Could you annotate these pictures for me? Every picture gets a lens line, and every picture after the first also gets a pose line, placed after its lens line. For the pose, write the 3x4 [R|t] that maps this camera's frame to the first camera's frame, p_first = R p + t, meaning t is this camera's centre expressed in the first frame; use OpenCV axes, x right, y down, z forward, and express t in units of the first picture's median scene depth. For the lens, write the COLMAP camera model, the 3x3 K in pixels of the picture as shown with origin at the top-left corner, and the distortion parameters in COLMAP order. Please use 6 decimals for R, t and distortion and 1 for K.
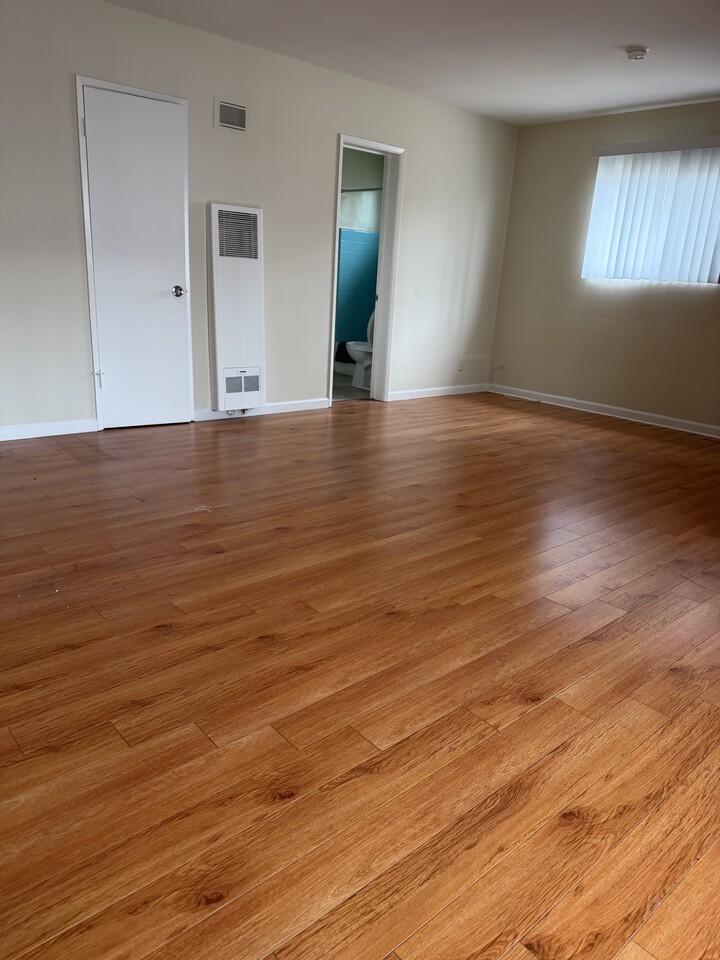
lens RADIAL K [[665.4, 0, 360.0], [0, 665.4, 480.0], [0, 0, 1]] dist [0.032273, -0.001971]
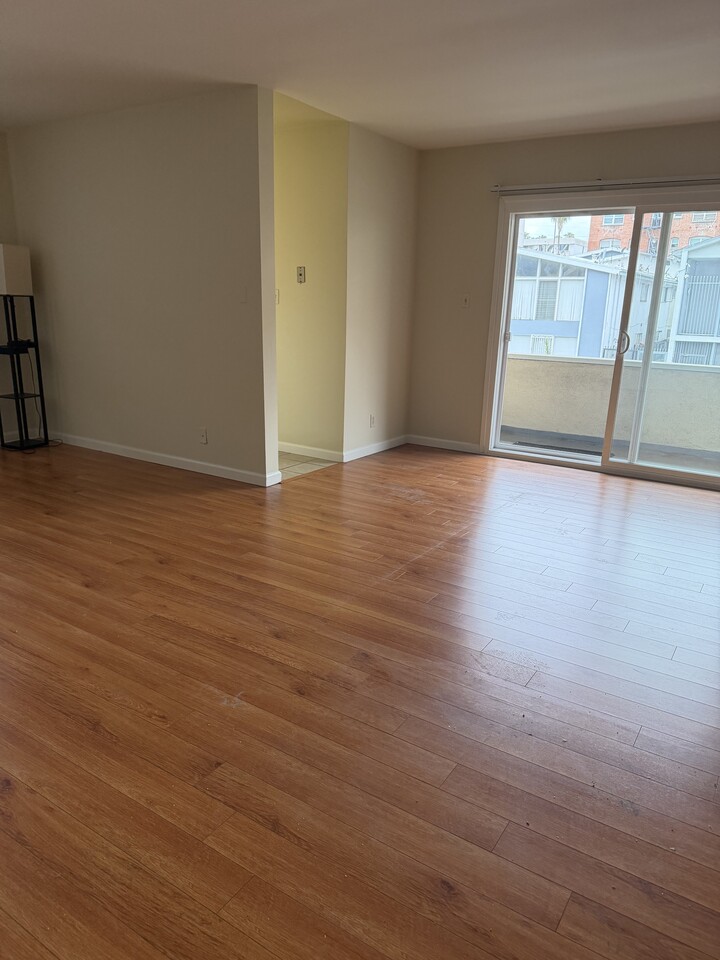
lens RADIAL K [[665.4, 0, 360.0], [0, 665.4, 480.0], [0, 0, 1]] dist [0.032273, -0.001971]
pose [[-0.282055, -0.309247, 0.908191, -0.851127], [0.234956, 0.895534, 0.377907, -0.402986], [-0.930183, 0.319975, -0.179930, 0.952580]]
